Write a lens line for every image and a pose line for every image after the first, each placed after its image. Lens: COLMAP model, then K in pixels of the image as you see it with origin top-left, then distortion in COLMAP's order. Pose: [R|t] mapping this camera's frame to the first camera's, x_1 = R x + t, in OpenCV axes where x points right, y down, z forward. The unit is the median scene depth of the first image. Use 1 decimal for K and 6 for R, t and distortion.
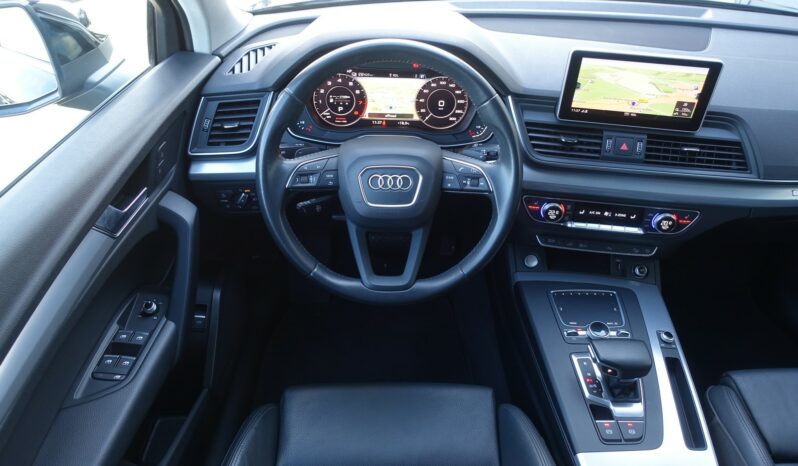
lens RADIAL K [[572.6, 0, 399.0], [0, 572.6, 233.0], [0, 0, 1]] dist [0.006589, 0.002204]
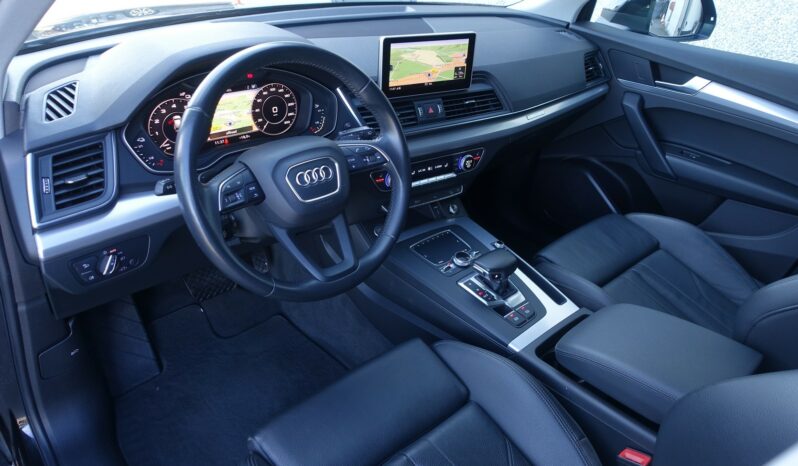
lens RADIAL K [[572.6, 0, 399.0], [0, 572.6, 233.0], [0, 0, 1]] dist [0.006589, 0.002204]
pose [[0.741413, -0.317007, 0.591450, -0.463959], [0.356241, 0.932865, 0.053433, 0.006351], [-0.568682, 0.171083, 0.804569, 0.082522]]
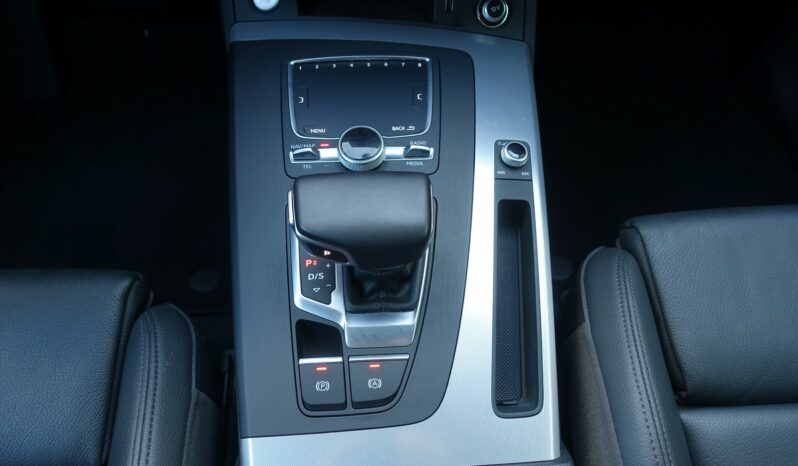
lens RADIAL K [[572.6, 0, 399.0], [0, 572.6, 233.0], [0, 0, 1]] dist [0.006589, 0.002204]
pose [[0.999185, -0.037651, 0.014584, 0.378718], [0.029840, 0.931908, 0.361466, 0.072719], [-0.027201, -0.360736, 0.932271, 0.566964]]
